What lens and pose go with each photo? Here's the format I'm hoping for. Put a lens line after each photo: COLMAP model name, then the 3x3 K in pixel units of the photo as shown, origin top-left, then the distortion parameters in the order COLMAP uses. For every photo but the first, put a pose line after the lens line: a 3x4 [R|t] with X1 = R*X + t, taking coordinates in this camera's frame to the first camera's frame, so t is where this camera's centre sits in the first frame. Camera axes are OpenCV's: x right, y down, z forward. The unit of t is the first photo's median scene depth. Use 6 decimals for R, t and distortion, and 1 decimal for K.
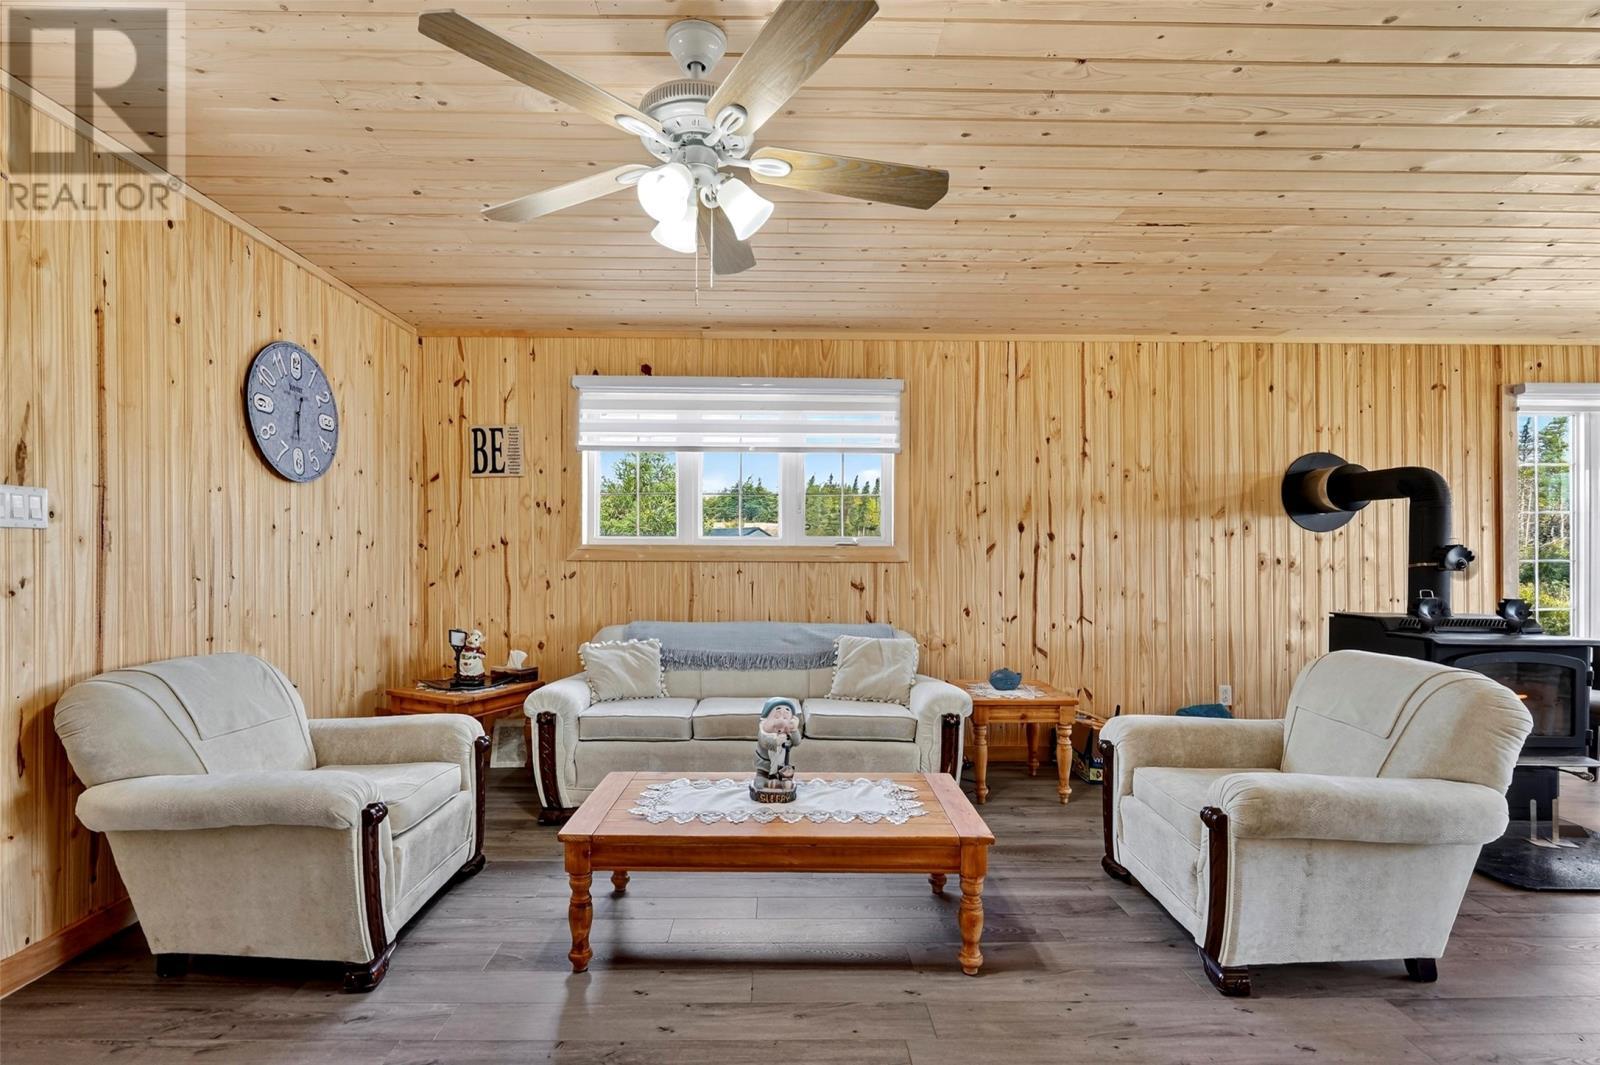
lens RADIAL K [[737.3, 0, 787.5], [0, 737.3, 556.9], [0, 0, 1]] dist [-0.008037, 0.004791]
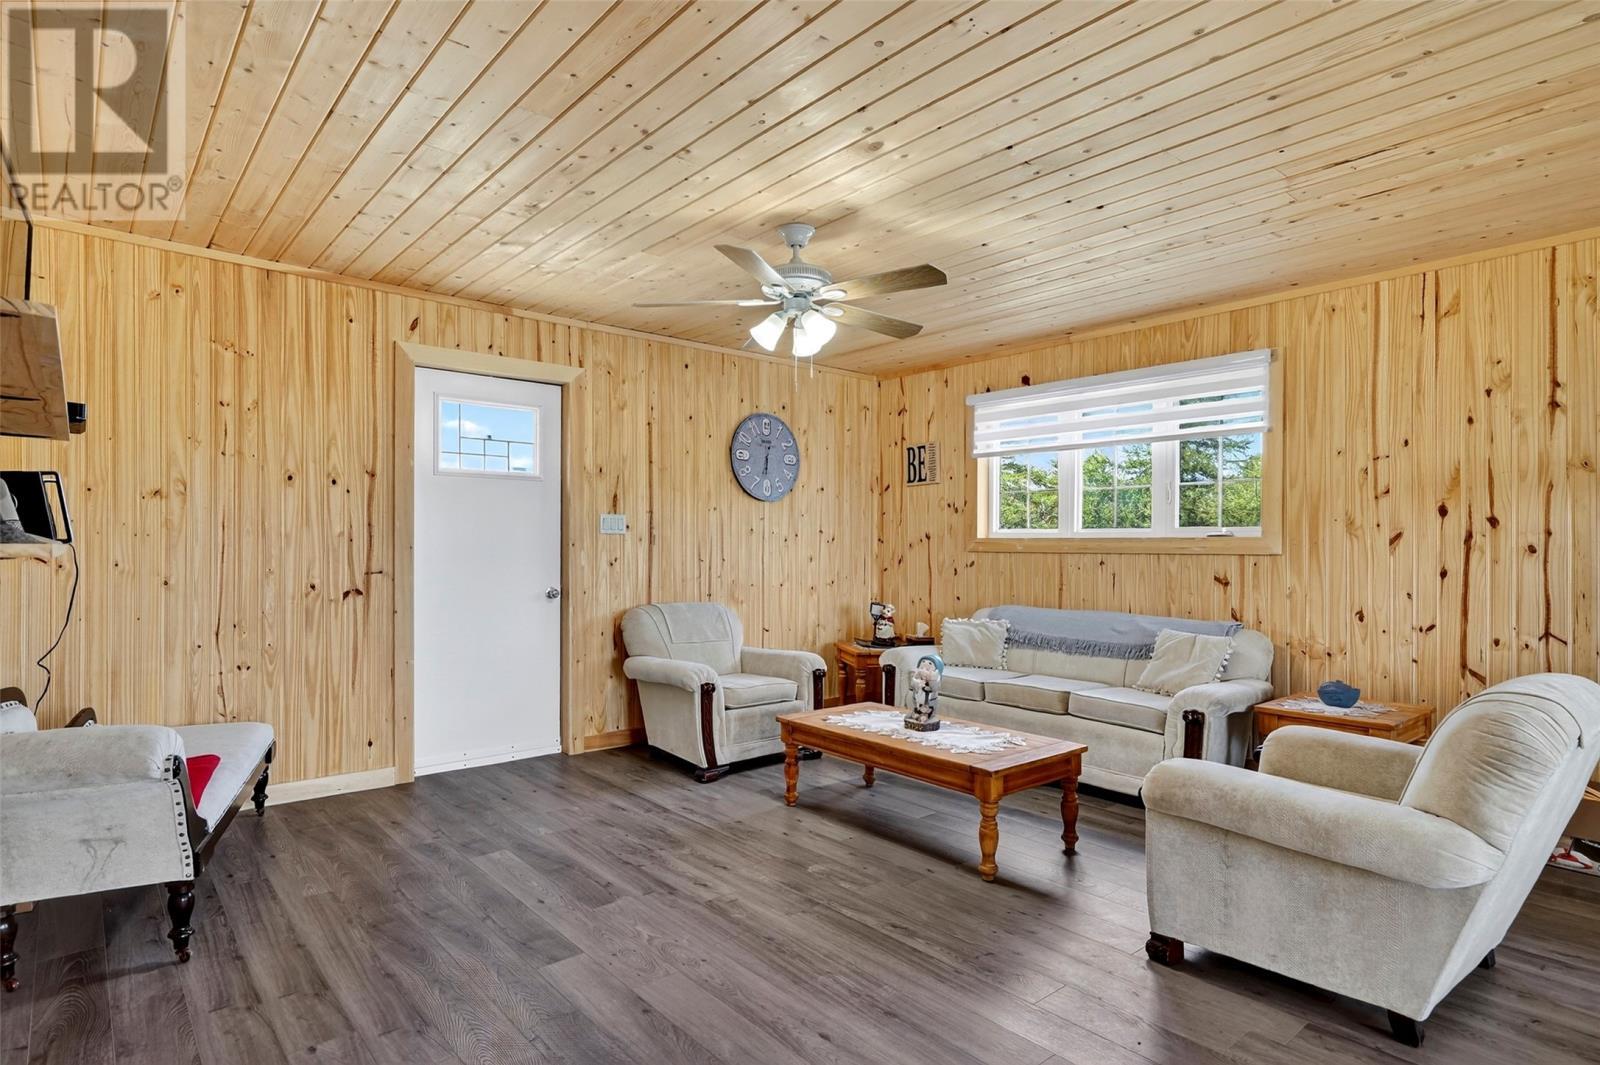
lens RADIAL K [[857.7, 0, 805.2], [0, 857.7, 552.0], [0, 0, 1]] dist [0.016280, -0.001165]
pose [[0.645818, 0.003395, -0.763484, 0.586429], [-0.002405, 0.999994, 0.002413, 0.002524], [0.763488, 0.000278, 0.645822, -0.092844]]
